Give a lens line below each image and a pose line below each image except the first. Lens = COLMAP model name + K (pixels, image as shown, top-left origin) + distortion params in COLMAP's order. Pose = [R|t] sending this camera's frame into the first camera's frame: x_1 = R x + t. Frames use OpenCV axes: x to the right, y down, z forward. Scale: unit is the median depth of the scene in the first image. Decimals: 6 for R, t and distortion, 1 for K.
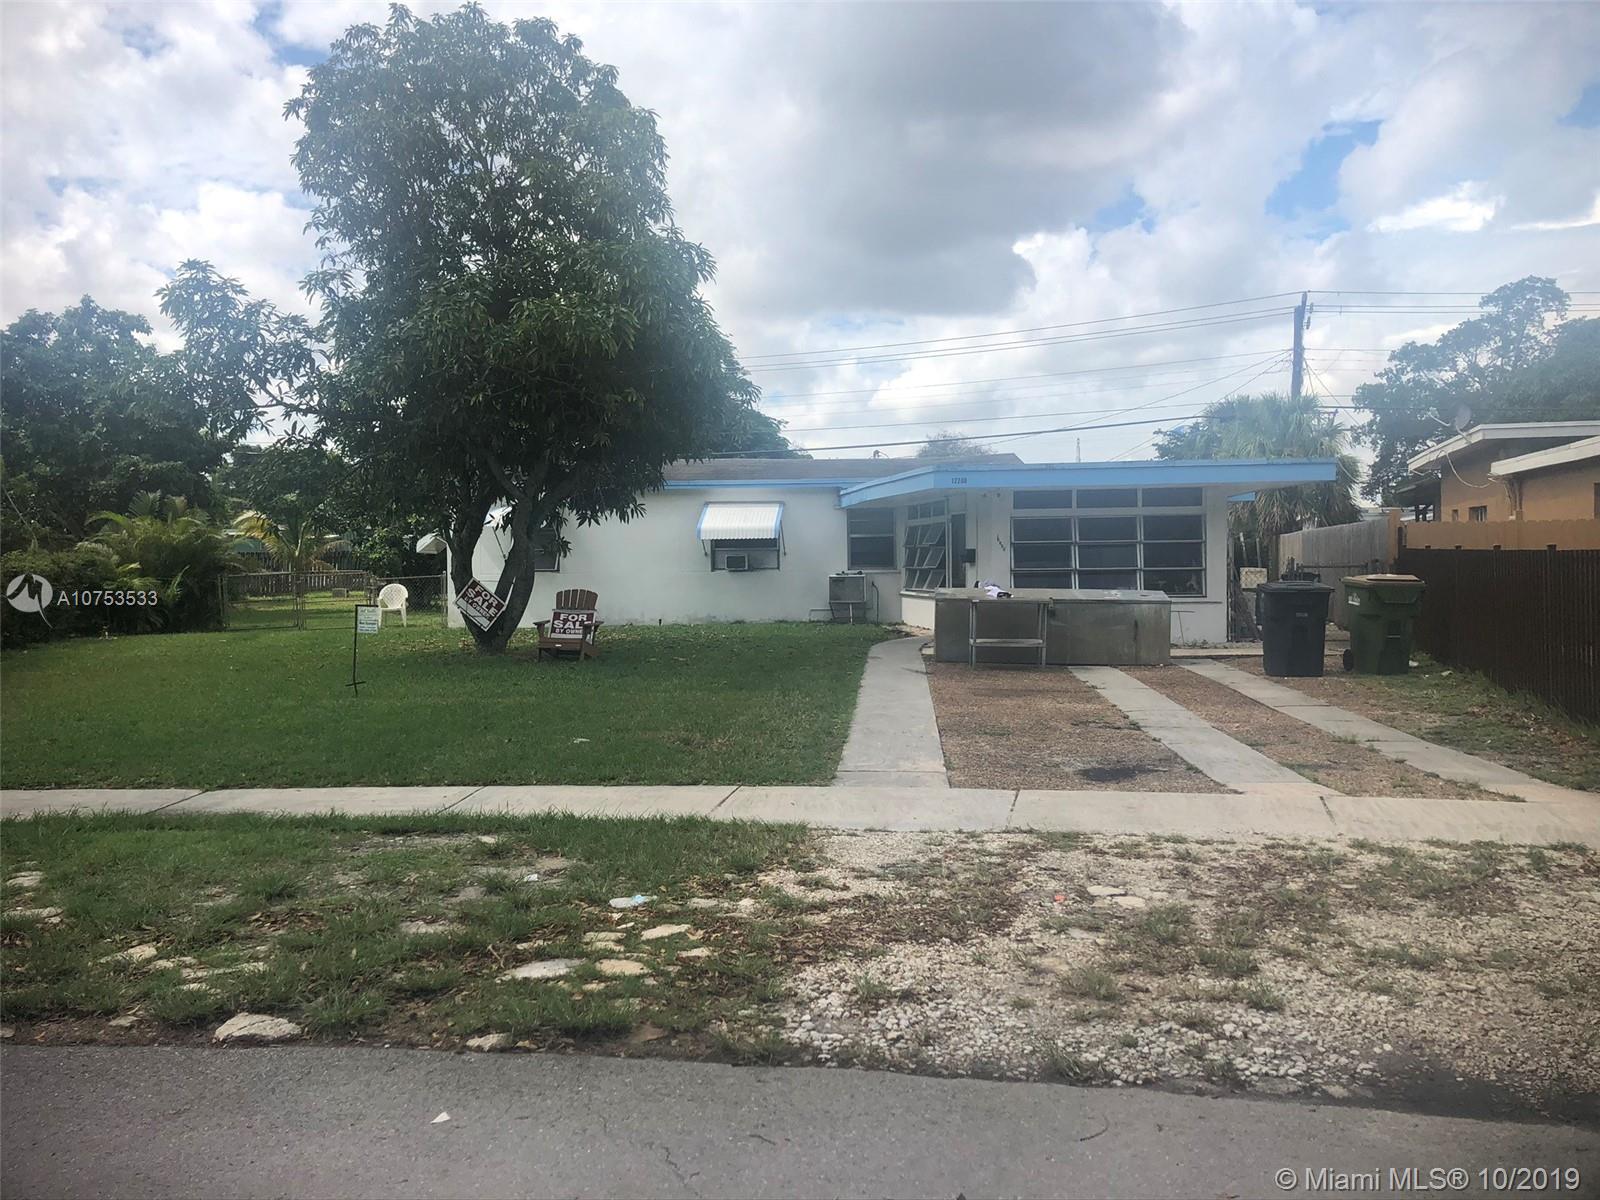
lens RADIAL K [[1299.0, 0, 800.0], [0, 1299.0, 600.0], [0, 0, 1]] dist [0.049783, -0.000671]
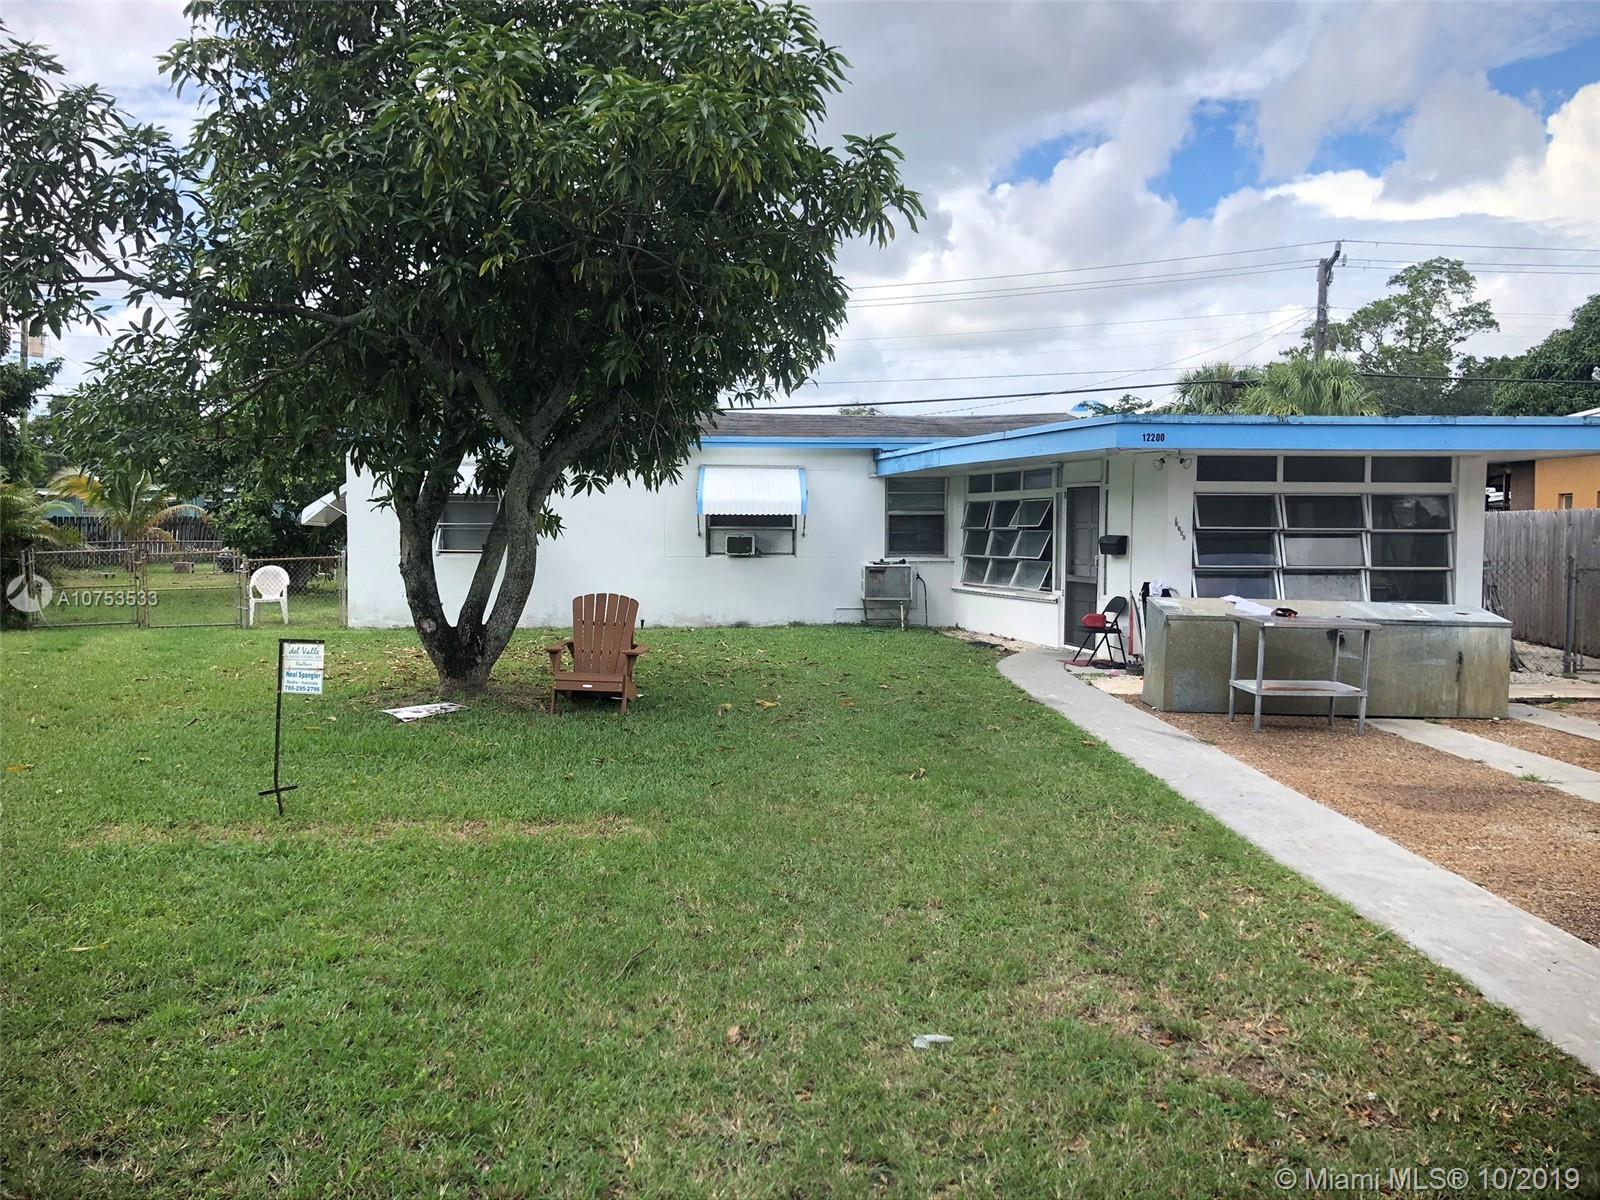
lens RADIAL K [[1331.4, 0, 800.0], [0, 1331.4, 600.0], [0, 0, 1]] dist [0.033502, -0.005999]
pose [[0.994797, 0.010579, 0.101330, -0.117998], [-0.012585, 0.999737, 0.019174, -0.015590], [-0.101100, -0.020350, 0.994668, 0.281354]]
